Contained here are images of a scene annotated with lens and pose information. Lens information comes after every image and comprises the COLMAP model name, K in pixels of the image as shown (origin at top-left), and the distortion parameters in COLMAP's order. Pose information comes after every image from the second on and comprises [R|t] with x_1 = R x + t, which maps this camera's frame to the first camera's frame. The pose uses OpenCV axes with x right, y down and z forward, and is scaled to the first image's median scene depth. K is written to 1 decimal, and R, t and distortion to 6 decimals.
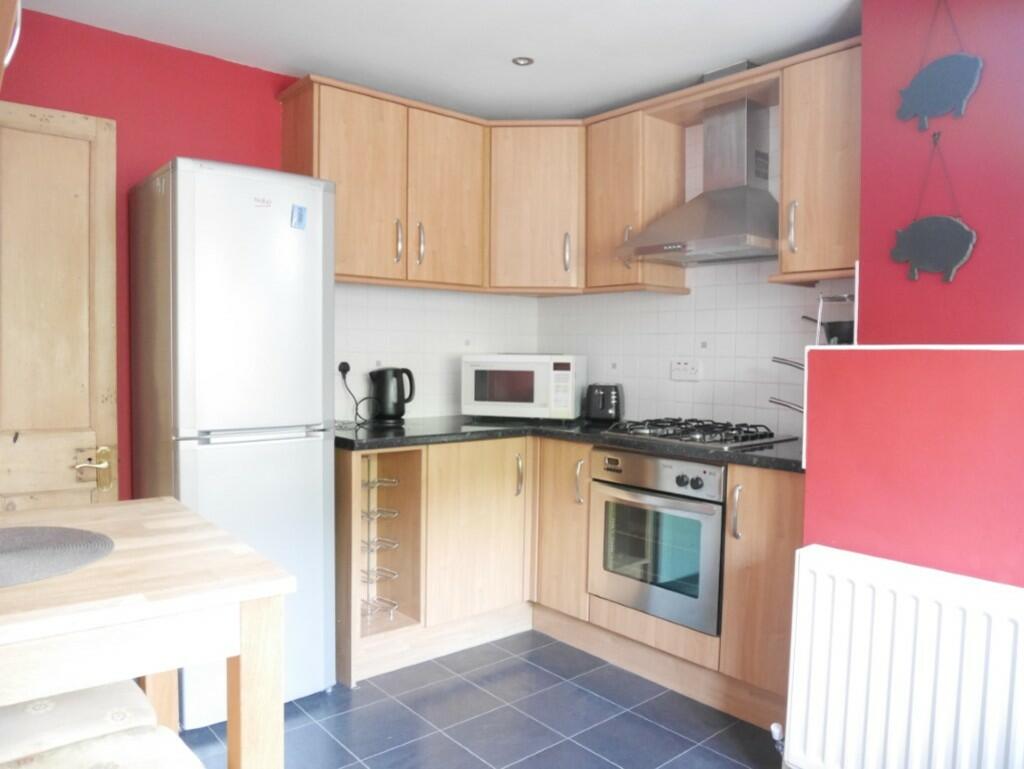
lens RADIAL K [[727.4, 0, 499.3], [0, 727.4, 384.2], [0, 0, 1]] dist [-0.056731, 0.025861]
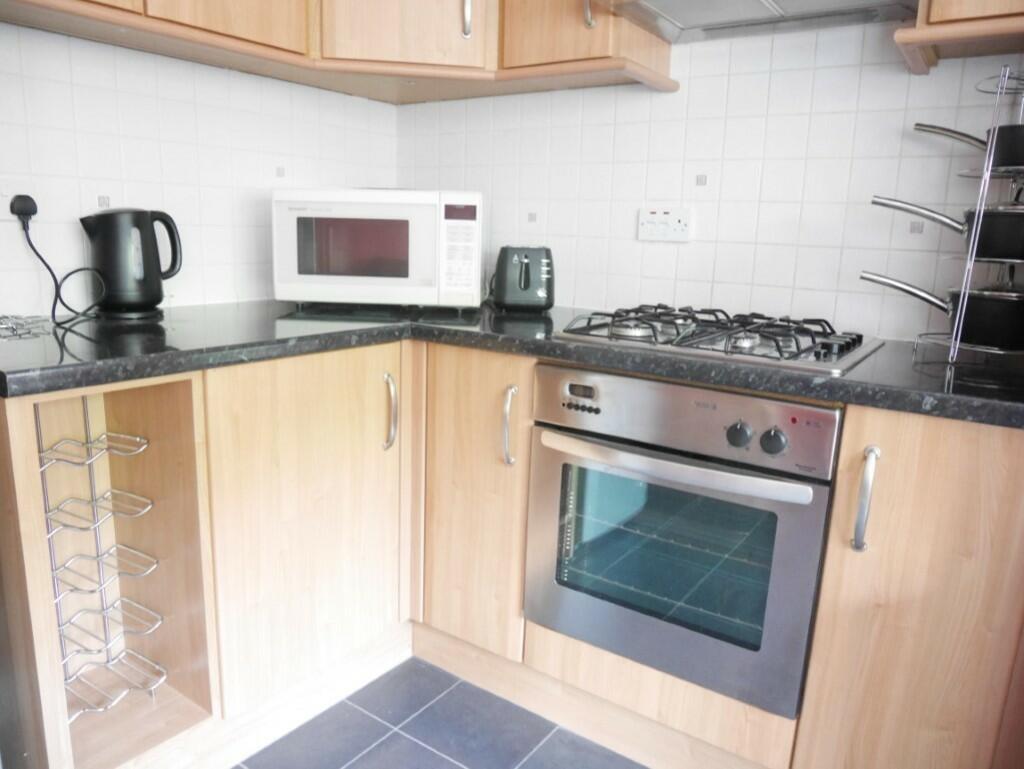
lens RADIAL K [[727.4, 0, 499.3], [0, 727.4, 384.2], [0, 0, 1]] dist [-0.056731, 0.025861]
pose [[0.968385, -0.034084, 0.247120, -0.026007], [-0.008219, 0.985725, 0.168164, 0.011742], [-0.249324, -0.164878, 0.954281, 0.443512]]
